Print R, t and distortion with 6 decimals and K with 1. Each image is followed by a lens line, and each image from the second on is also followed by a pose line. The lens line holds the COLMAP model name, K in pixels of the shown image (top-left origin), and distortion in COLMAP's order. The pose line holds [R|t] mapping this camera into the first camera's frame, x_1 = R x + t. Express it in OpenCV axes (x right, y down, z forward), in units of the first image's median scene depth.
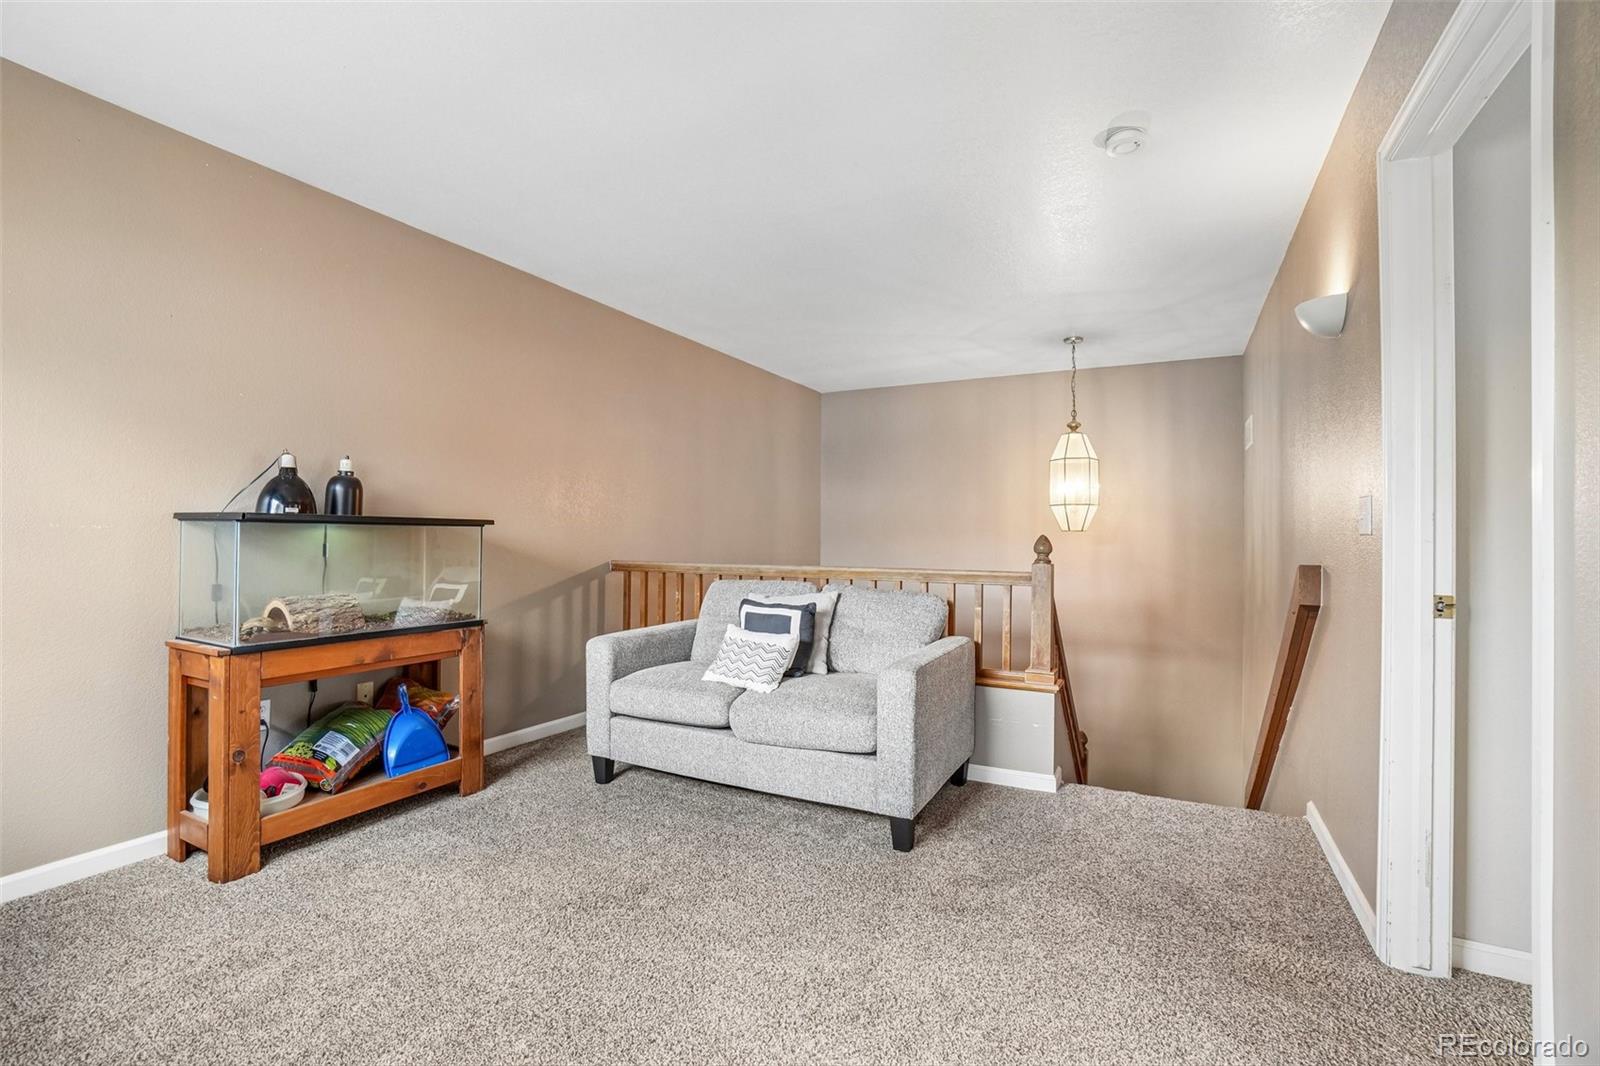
lens RADIAL K [[708.1, 0, 810.5], [0, 708.1, 529.3], [0, 0, 1]] dist [-0.014907, 0.002186]
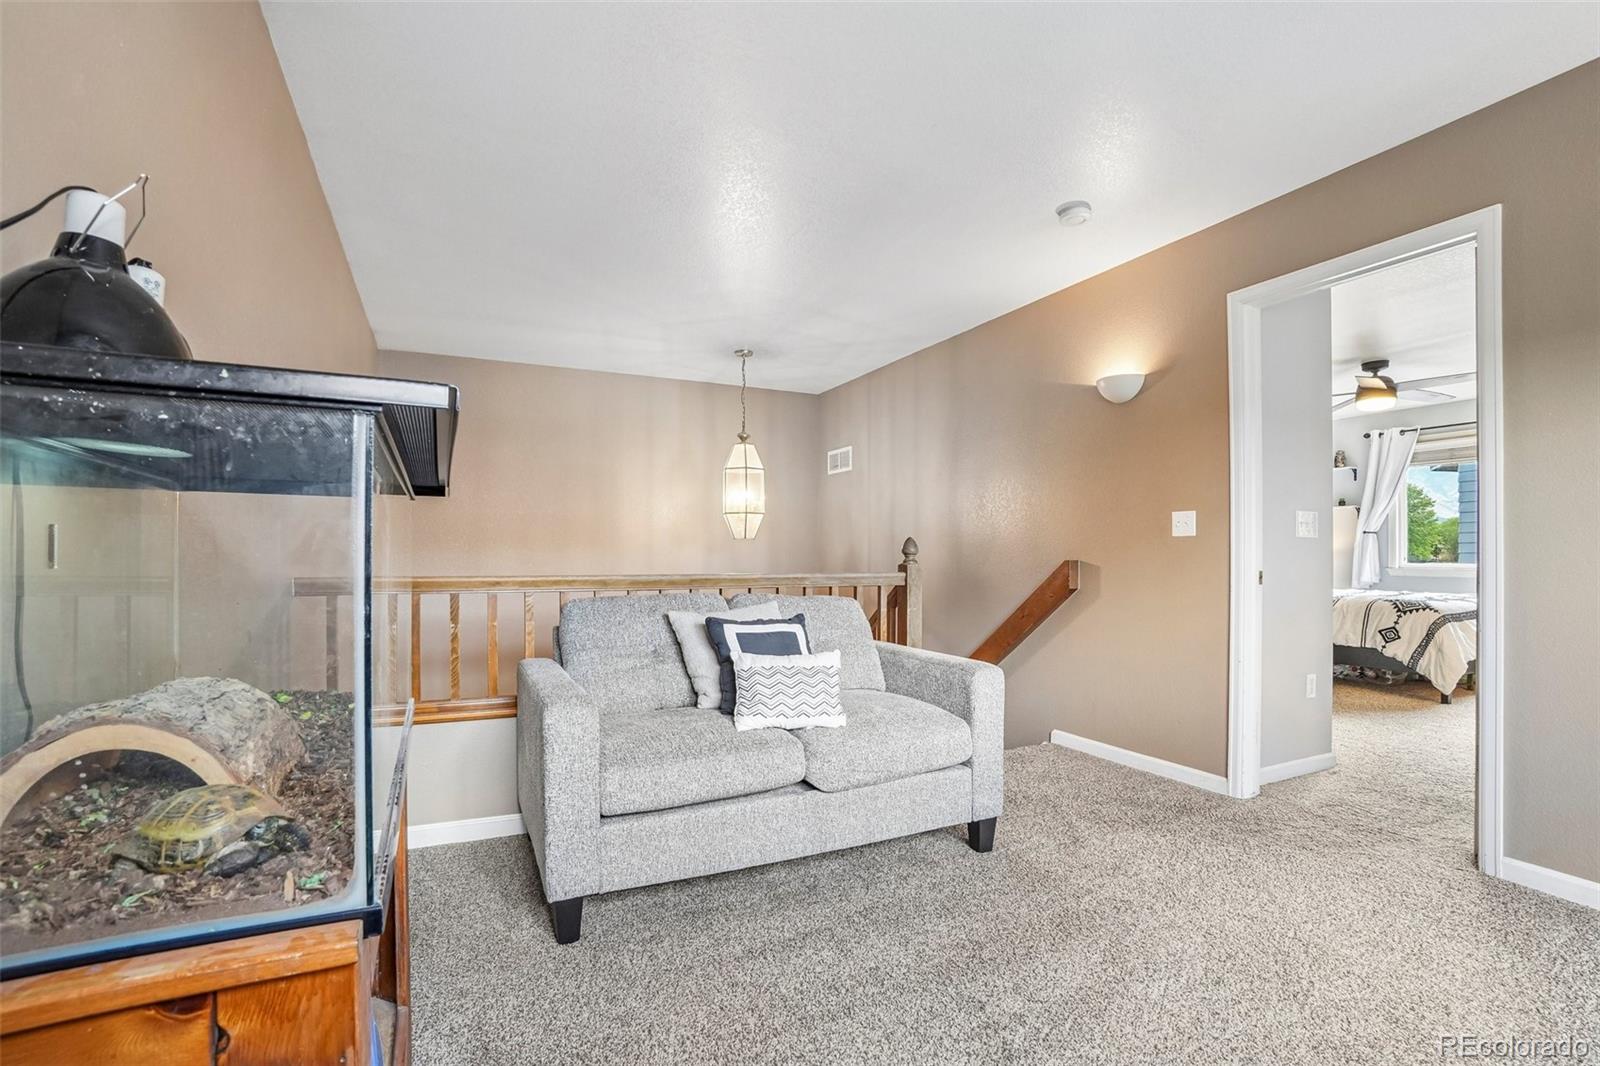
lens RADIAL K [[708.1, 0, 805.2], [0, 708.1, 561.9], [0, 0, 1]] dist [-0.014907, 0.002186]
pose [[0.614401, -0.012484, 0.788895, -0.738722], [-0.000904, 0.999863, 0.016527, 0.034473], [-0.788993, -0.010868, 0.614306, 0.561194]]
